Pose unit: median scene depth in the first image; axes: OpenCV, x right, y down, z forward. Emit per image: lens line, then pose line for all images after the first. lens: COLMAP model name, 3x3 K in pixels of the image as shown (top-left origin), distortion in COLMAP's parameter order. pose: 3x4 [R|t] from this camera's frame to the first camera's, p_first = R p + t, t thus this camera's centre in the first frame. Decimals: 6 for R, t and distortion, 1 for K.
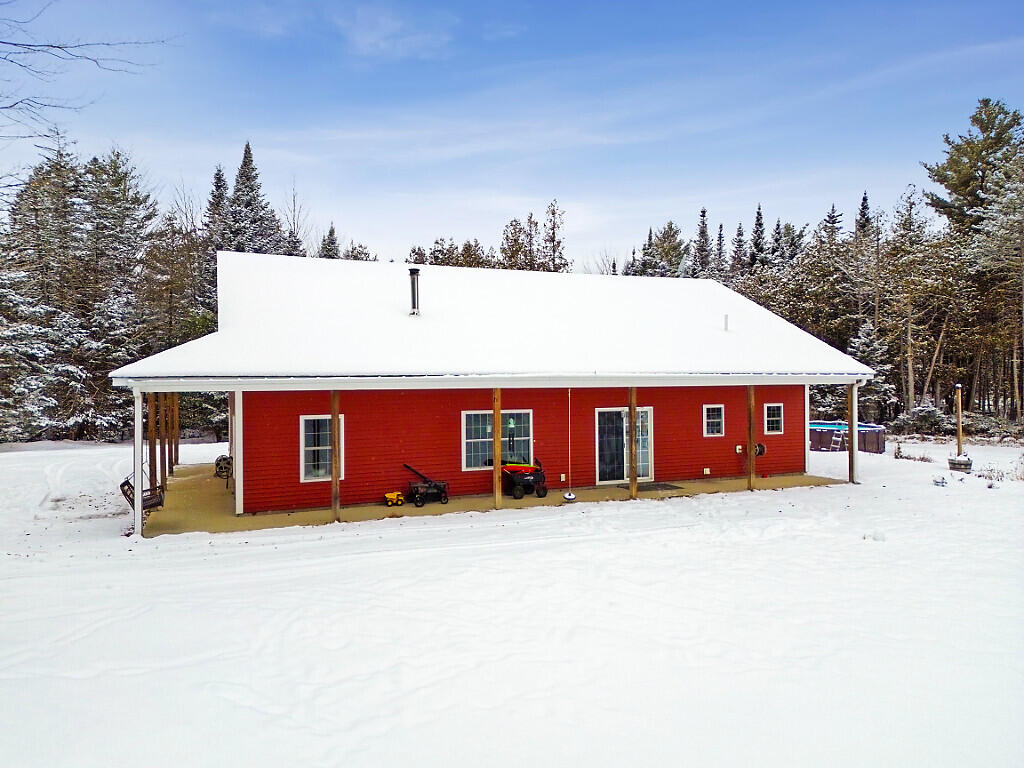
lens RADIAL K [[711.4, 0, 510.8], [0, 711.4, 382.2], [0, 0, 1]] dist [0.056722, -0.040763]
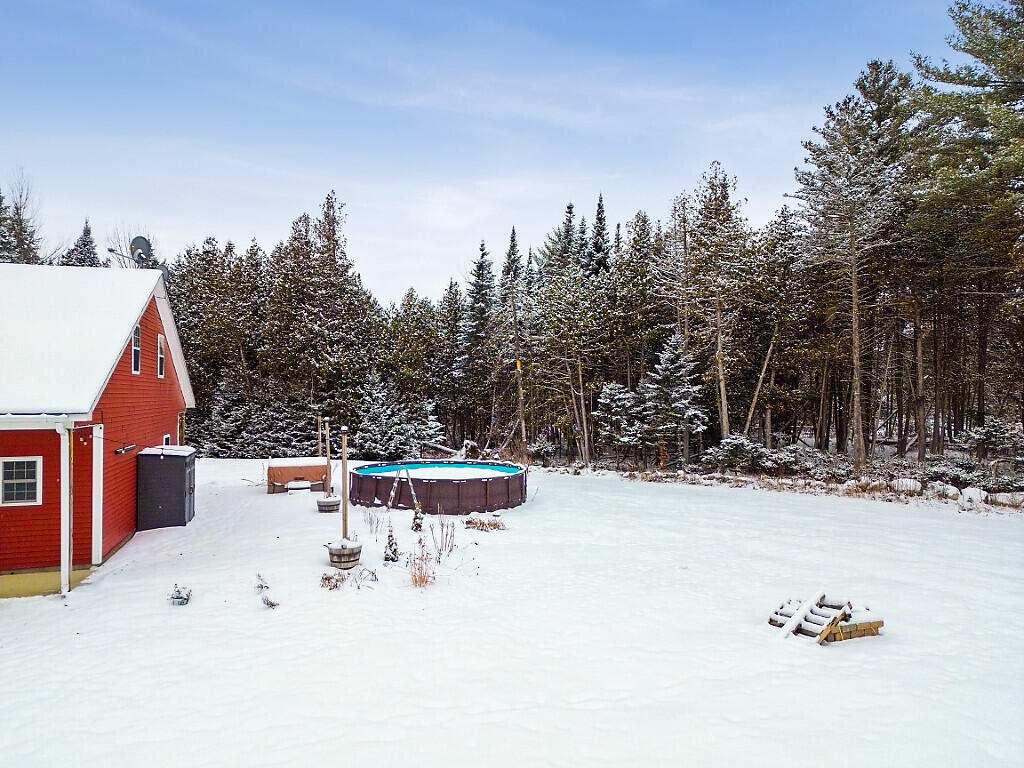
lens RADIAL K [[711.4, 0, 517.1], [0, 711.4, 382.0], [0, 0, 1]] dist [0.056722, -0.040763]
pose [[0.995983, 0.000317, -0.089542, 0.897085], [-0.002190, 0.999781, -0.020819, -0.024538], [0.089515, 0.020932, 0.995765, 0.422919]]
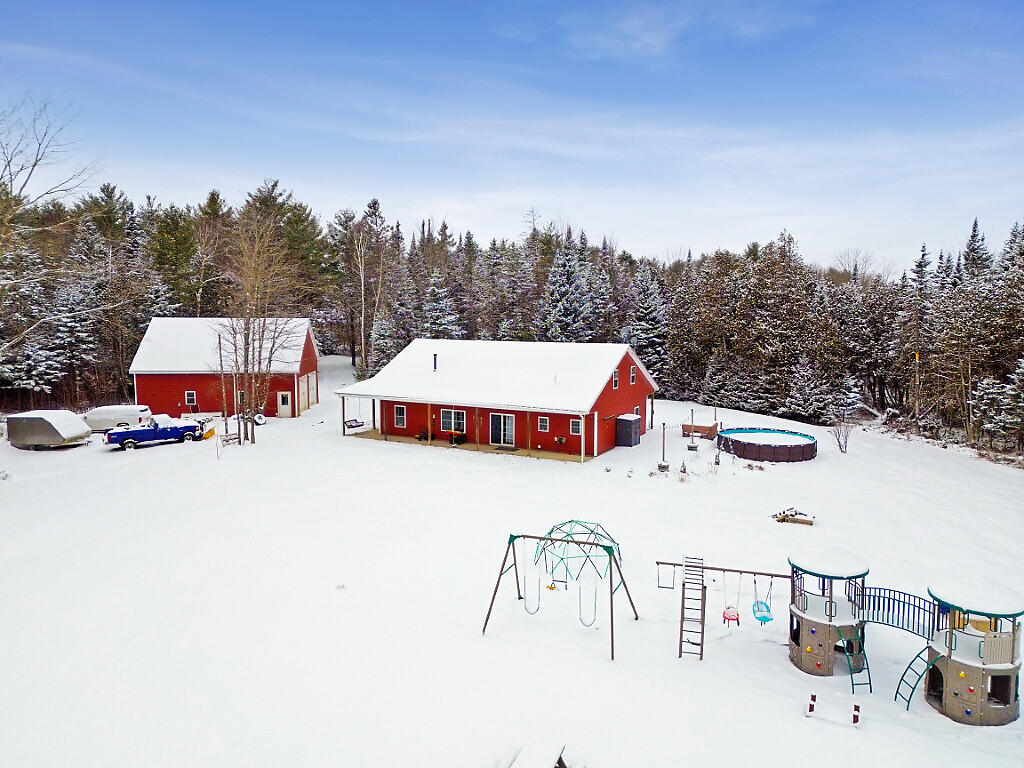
lens RADIAL K [[711.4, 0, 508.3], [0, 711.4, 384.6], [0, 0, 1]] dist [0.056722, -0.040763]
pose [[0.628063, 0.087205, -0.773261, 1.871046], [-0.008839, 0.994436, 0.104969, -0.289096], [0.778112, -0.059093, 0.625339, -0.414546]]
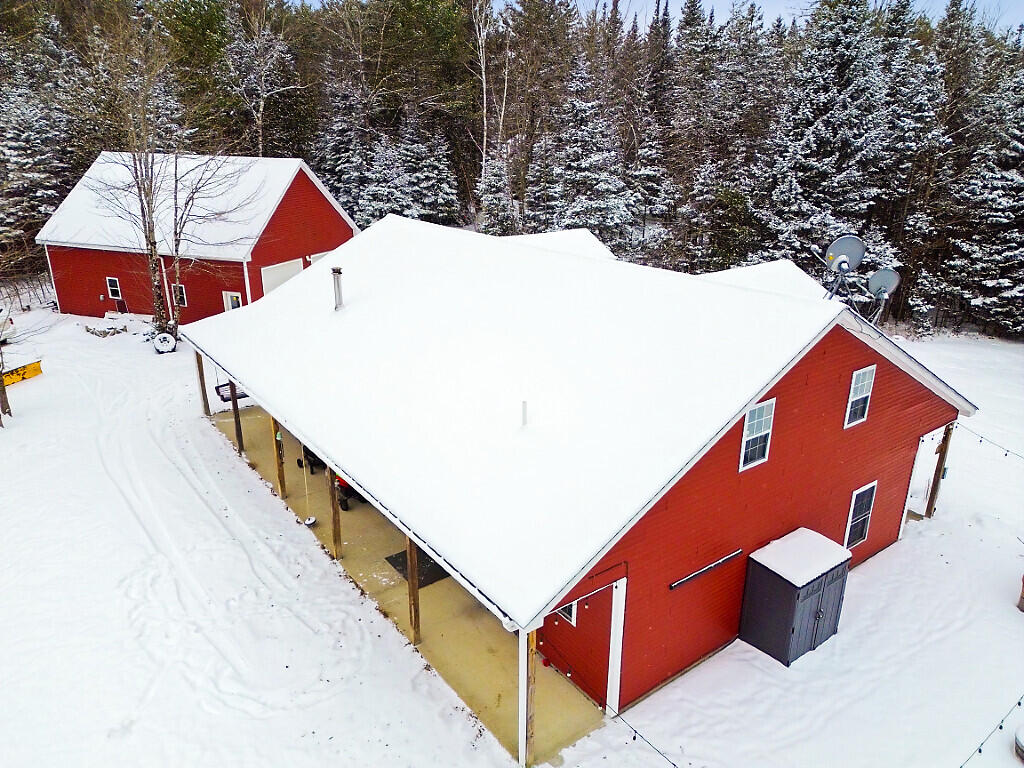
lens RADIAL K [[711.4, 0, 509.0], [0, 711.4, 386.1], [0, 0, 1]] dist [0.056722, -0.040763]
pose [[0.241444, 0.332903, -0.911526, 0.870215], [-0.012978, 0.940340, 0.339989, -0.320748], [0.970328, -0.070258, 0.231360, 0.871253]]
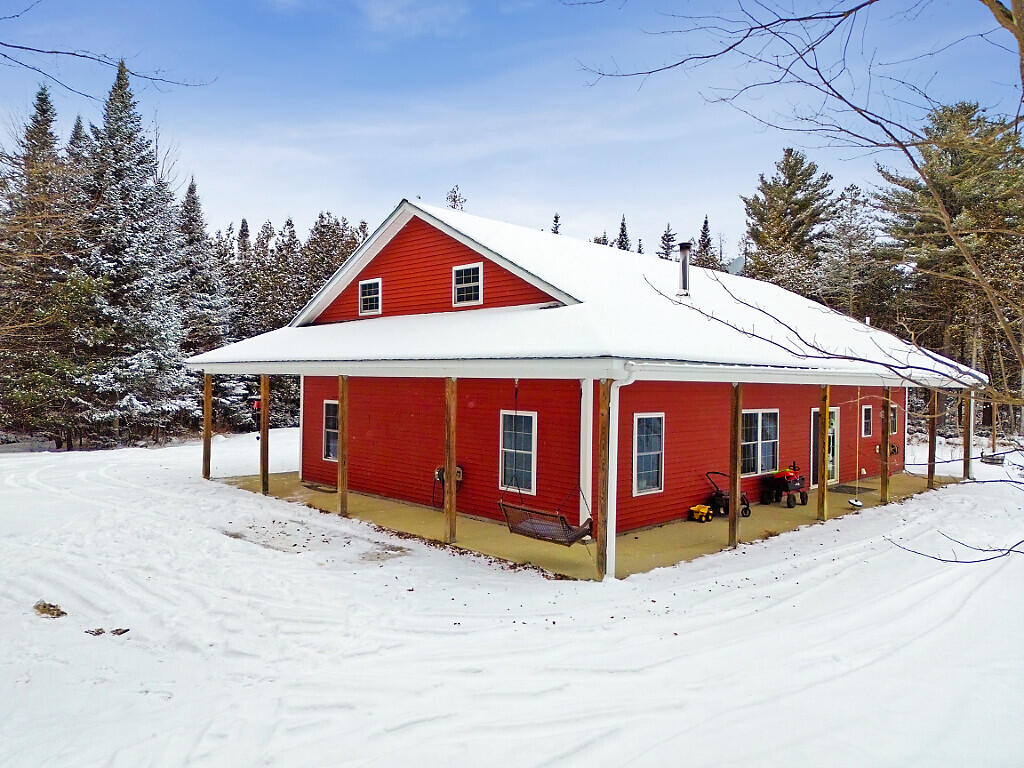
lens RADIAL K [[711.4, 0, 506.7], [0, 711.4, 378.7], [0, 0, 1]] dist [0.056722, -0.040763]
pose [[0.923894, 0.026089, 0.381757, -0.579222], [-0.024798, 0.999658, -0.008301, 0.014636], [-0.381843, -0.001797, 0.924225, 0.252469]]
